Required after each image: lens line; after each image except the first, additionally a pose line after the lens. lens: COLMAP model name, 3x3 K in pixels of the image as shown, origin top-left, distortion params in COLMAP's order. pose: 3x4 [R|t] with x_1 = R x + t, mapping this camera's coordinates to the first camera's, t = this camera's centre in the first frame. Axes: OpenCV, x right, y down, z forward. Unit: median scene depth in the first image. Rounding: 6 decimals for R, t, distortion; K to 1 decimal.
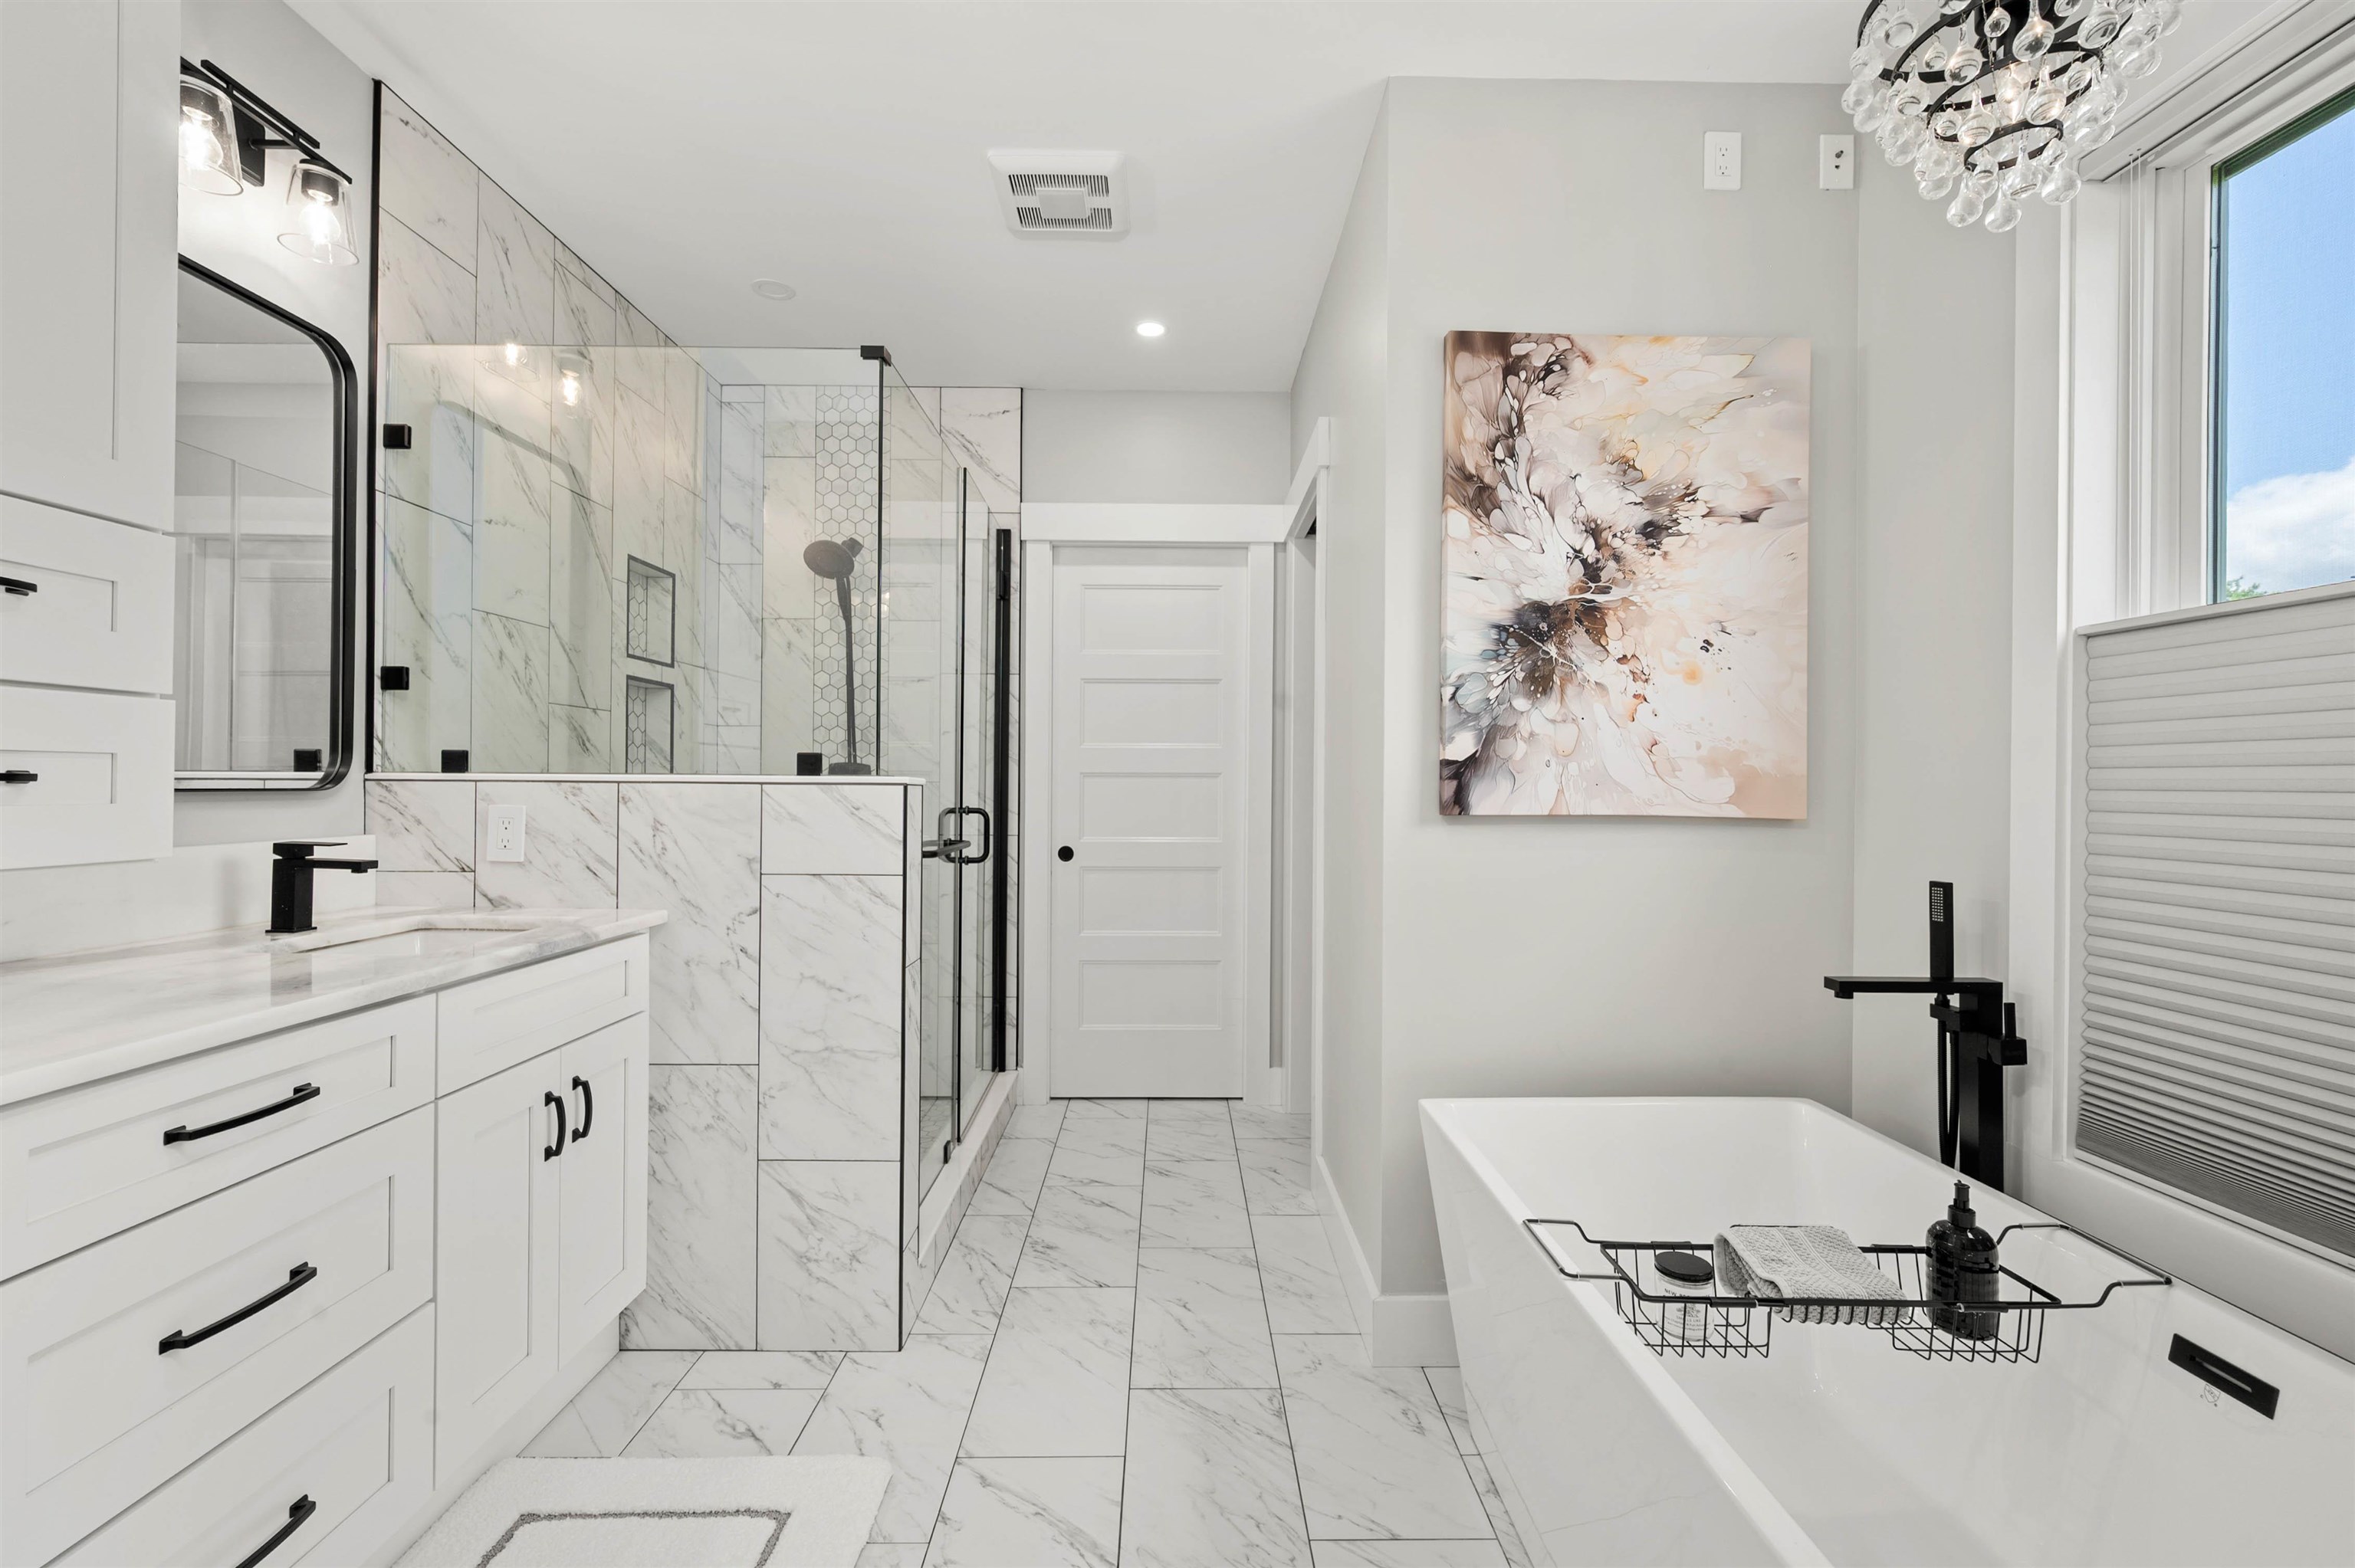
lens RADIAL K [[1006.3, 0, 1163.1], [0, 1006.3, 783.3], [0, 0, 1]] dist [-0.000592, 0.000020]
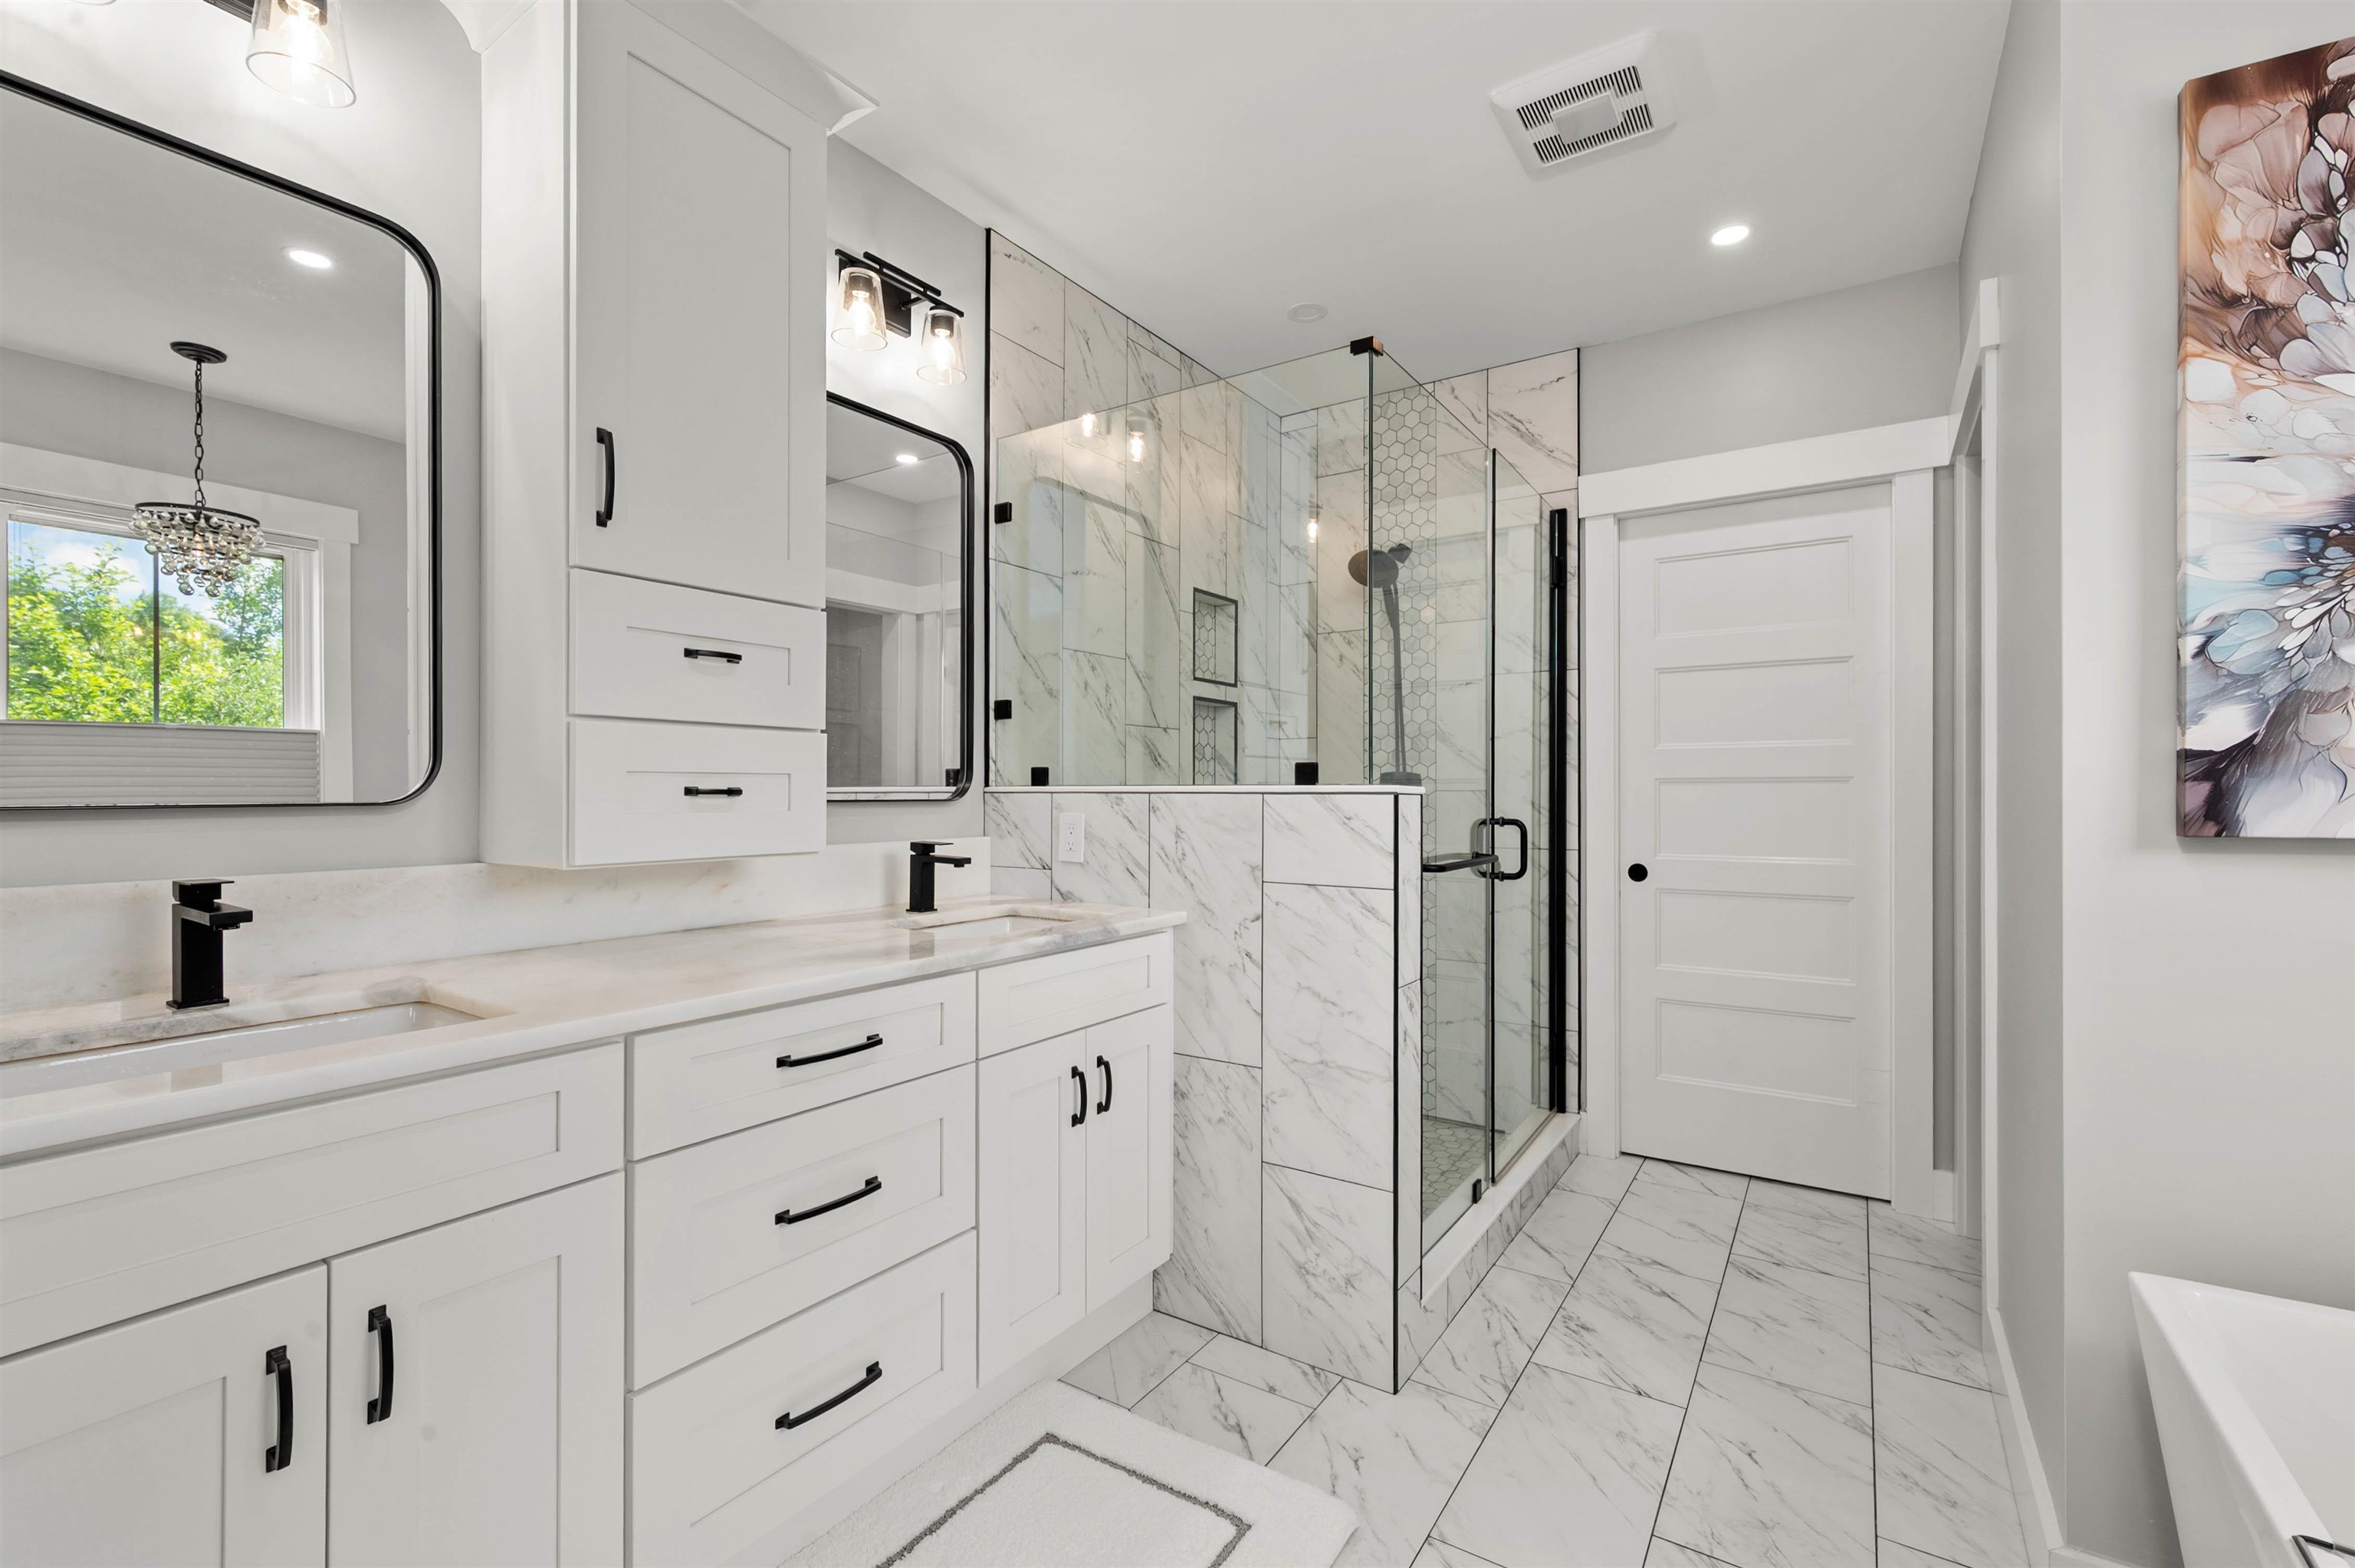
lens RADIAL K [[1006.3, 0, 1183.0], [0, 1006.3, 789.0], [0, 0, 1]] dist [-0.000592, 0.000020]
pose [[0.827231, -0.008360, -0.561799, 0.108654], [0.006204, 0.999964, -0.005745, 0.001056], [0.561827, 0.001267, 0.827254, 0.107594]]
